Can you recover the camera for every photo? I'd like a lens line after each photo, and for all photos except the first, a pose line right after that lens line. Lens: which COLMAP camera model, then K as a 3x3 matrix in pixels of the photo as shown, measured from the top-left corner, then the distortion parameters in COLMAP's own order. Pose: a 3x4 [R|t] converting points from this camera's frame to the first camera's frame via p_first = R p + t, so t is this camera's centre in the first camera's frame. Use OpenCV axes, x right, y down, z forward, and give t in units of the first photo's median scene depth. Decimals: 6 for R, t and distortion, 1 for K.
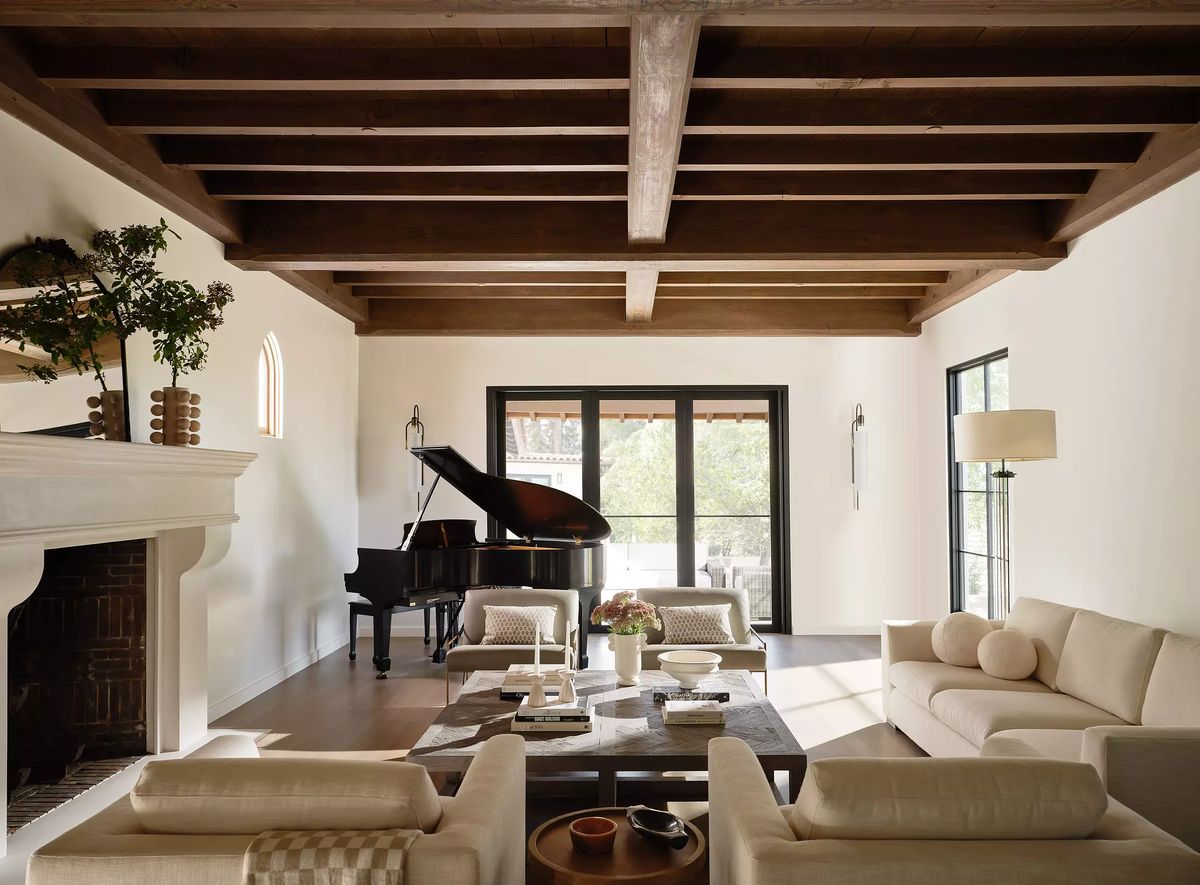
lens RADIAL K [[856.4, 0, 602.8], [0, 856.4, 463.2], [0, 0, 1]] dist [-0.000344, 0.000602]
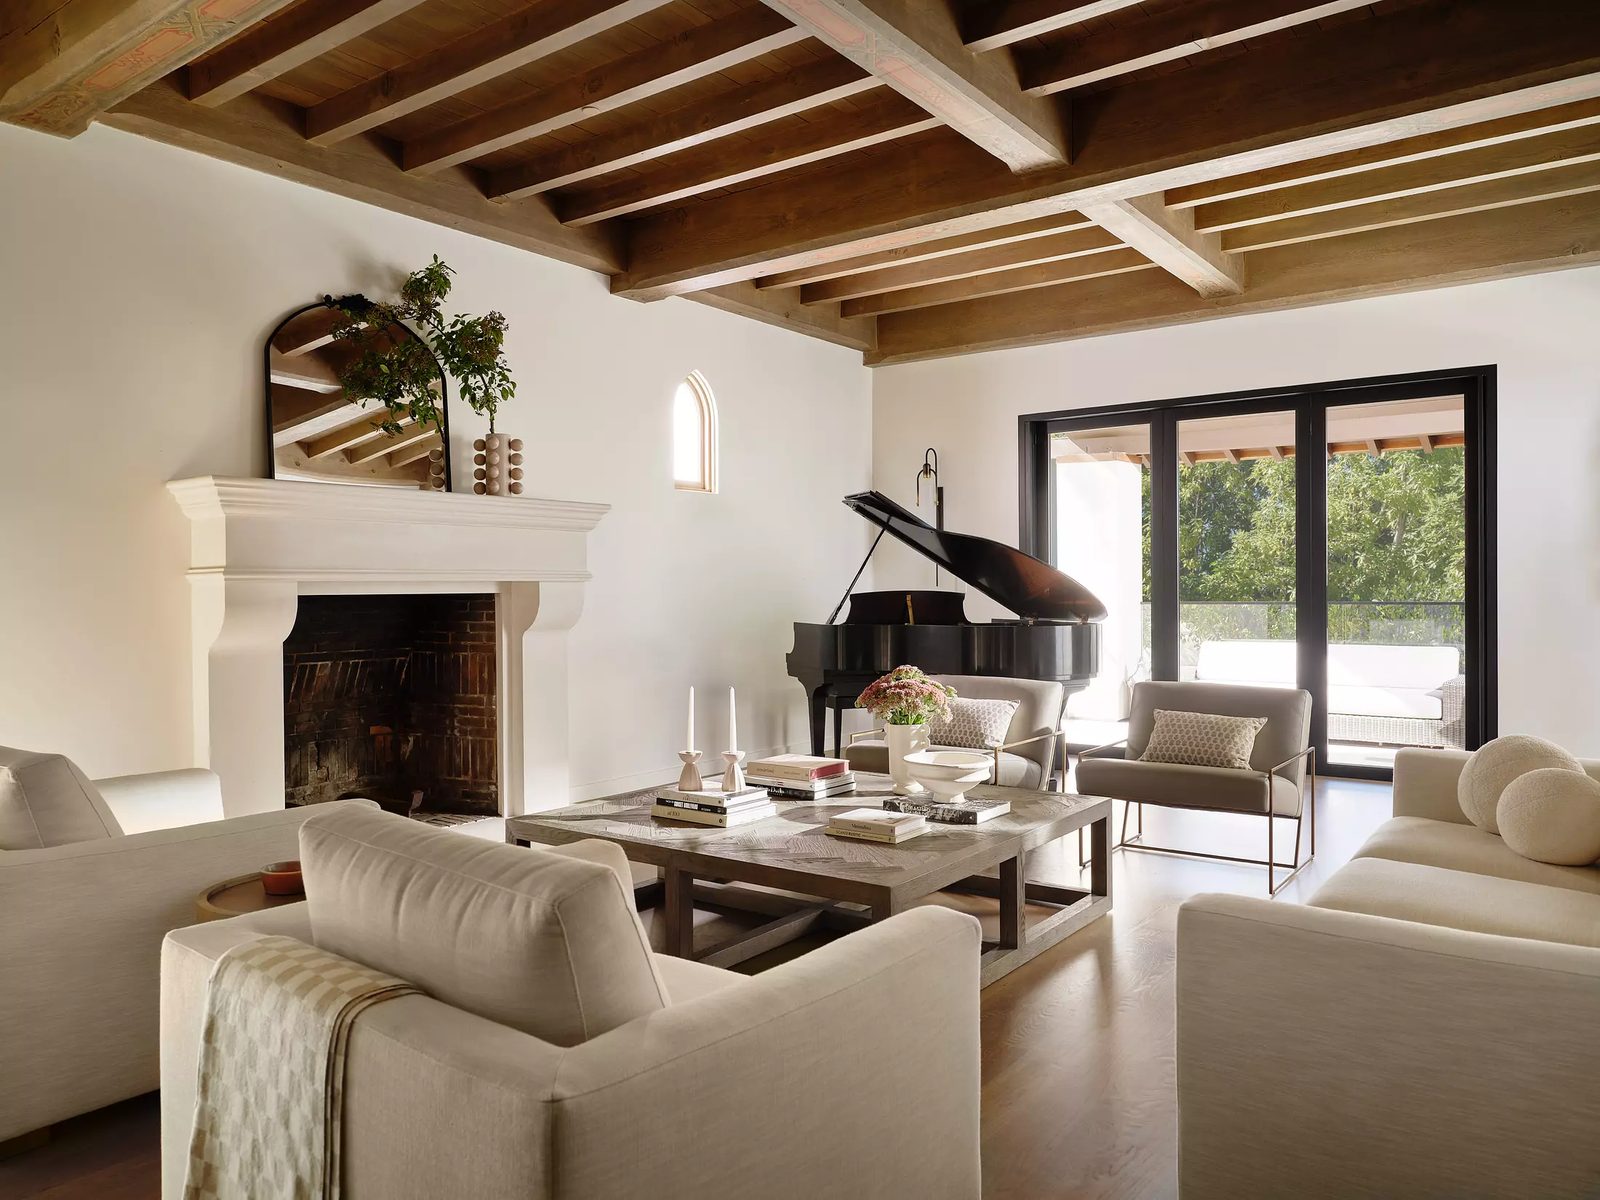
lens RADIAL K [[1123.9, 0, 800.0], [0, 1123.9, 600.0], [0, 0, 1]] dist [0.002850, 0.000969]
pose [[0.808419, 0.002842, -0.588601, 0.492525], [0.019280, 0.999324, 0.031306, 0.060761], [0.588292, -0.036657, 0.807818, 0.178091]]
